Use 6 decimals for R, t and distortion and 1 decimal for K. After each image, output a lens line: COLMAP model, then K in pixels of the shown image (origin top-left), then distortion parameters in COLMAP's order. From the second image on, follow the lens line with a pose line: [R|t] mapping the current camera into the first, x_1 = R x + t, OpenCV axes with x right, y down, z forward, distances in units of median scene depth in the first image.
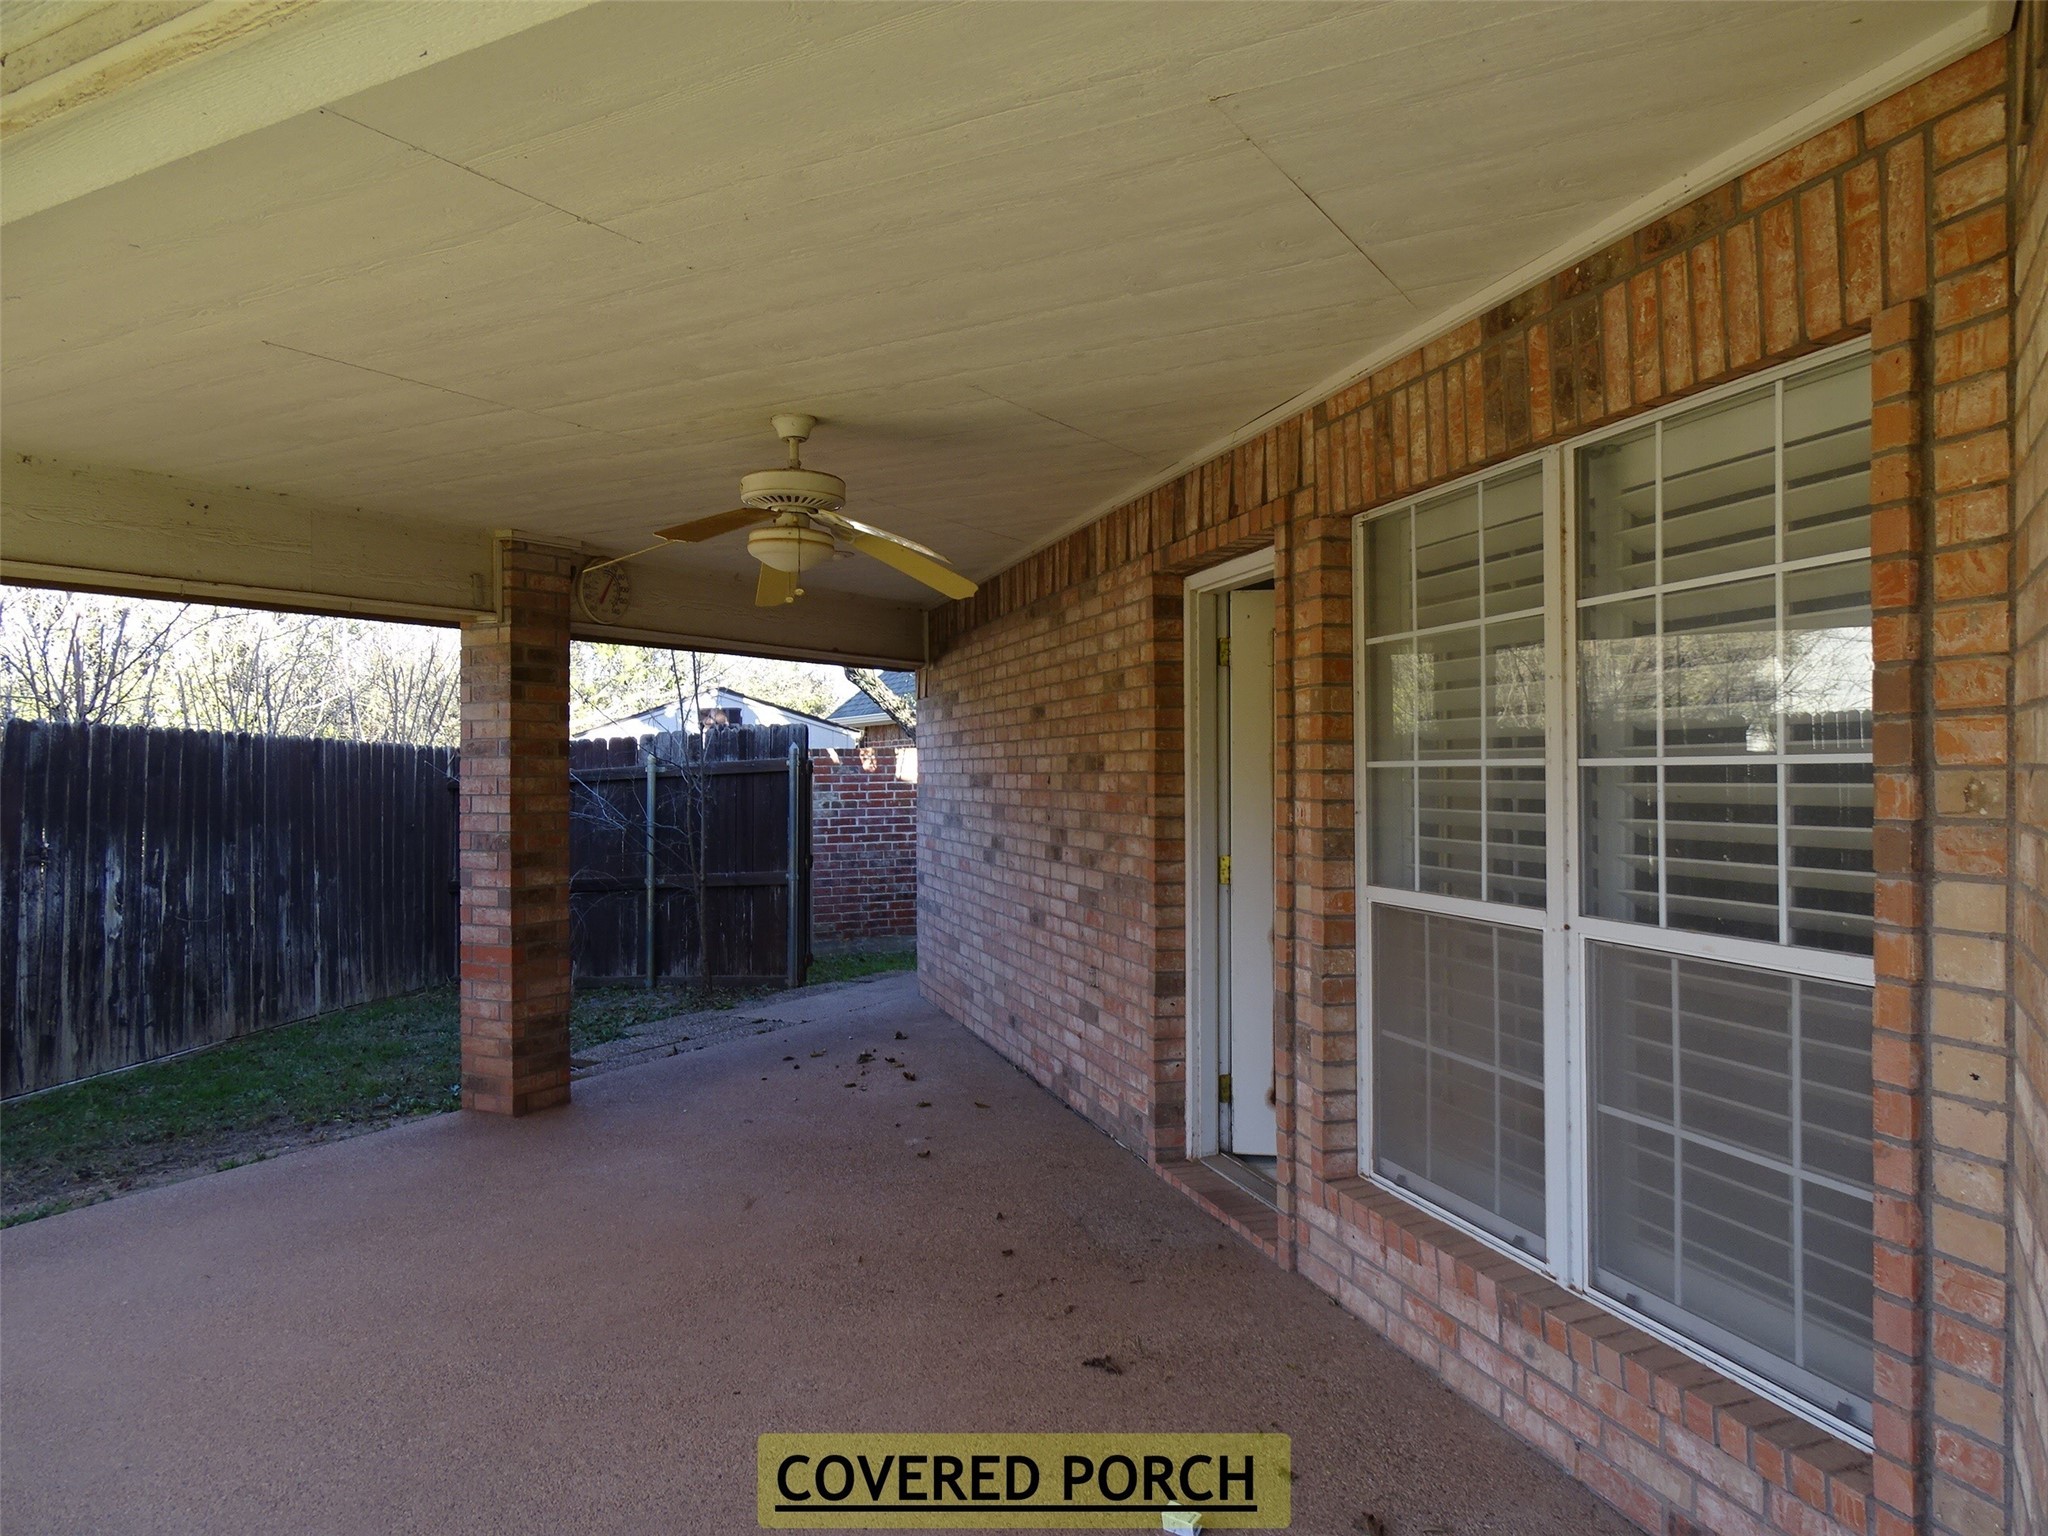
lens RADIAL K [[1480.7, 0, 1024.0], [0, 1480.7, 768.0], [0, 0, 1]] dist [-0.007121, -0.004756]
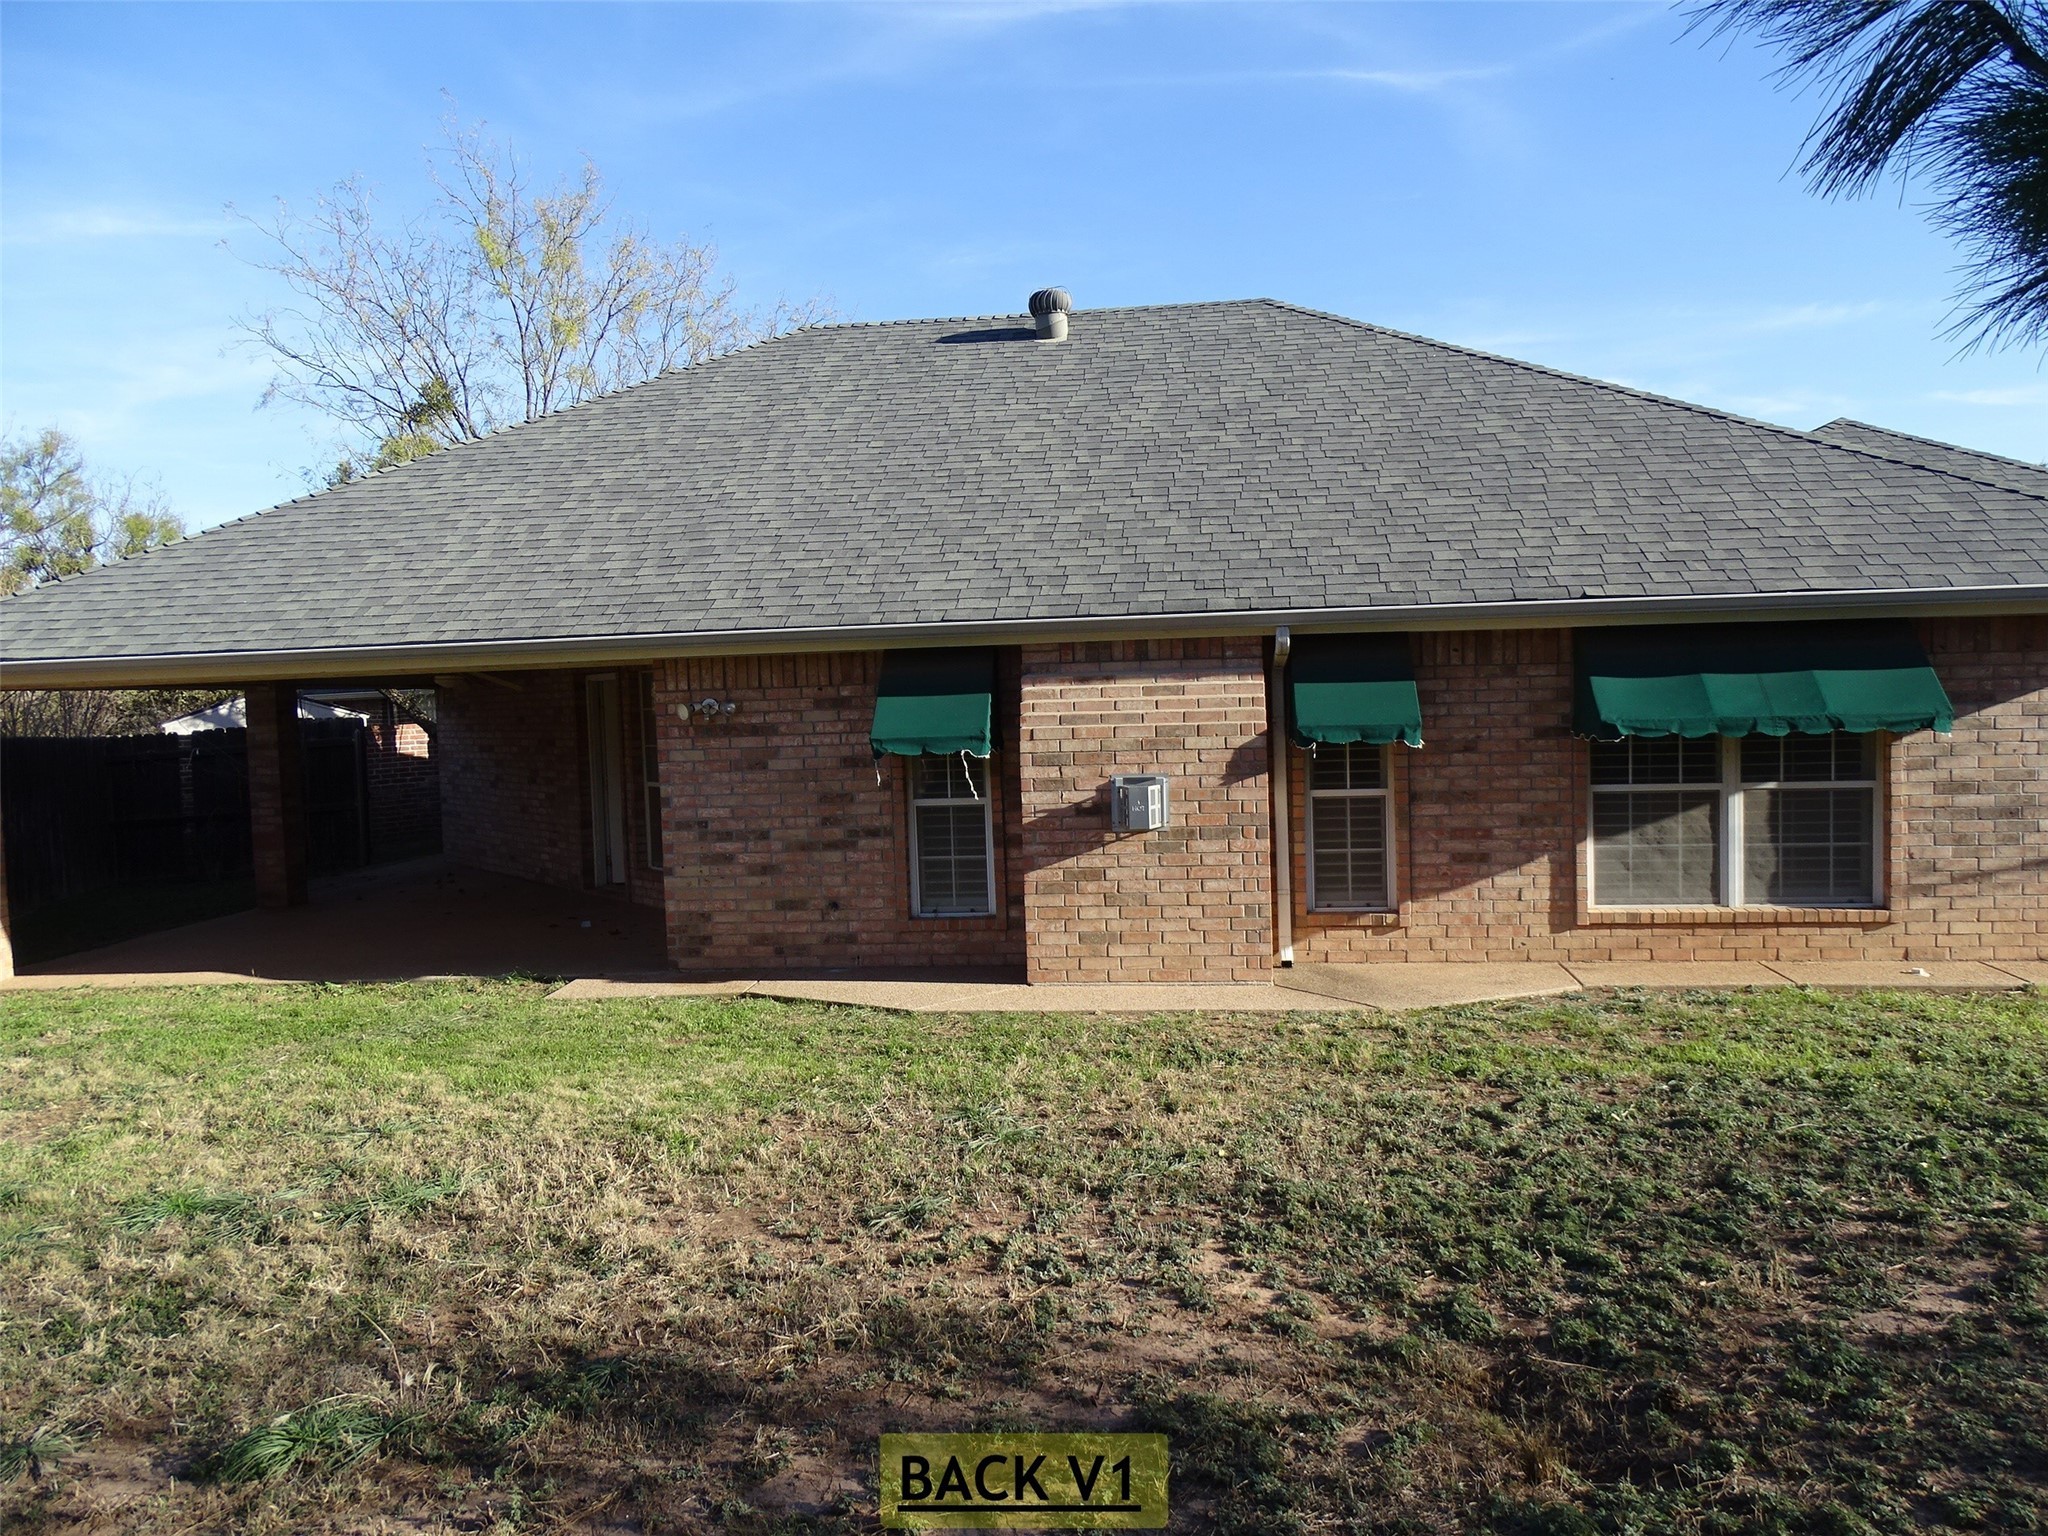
lens RADIAL K [[1480.7, 0, 1024.0], [0, 1480.7, 768.0], [0, 0, 1]] dist [-0.007121, -0.004756]
pose [[0.922244, -0.042725, 0.384240, -0.145701], [0.024969, 0.998382, 0.051083, -0.056758], [-0.385800, -0.037517, 0.921819, -1.323776]]
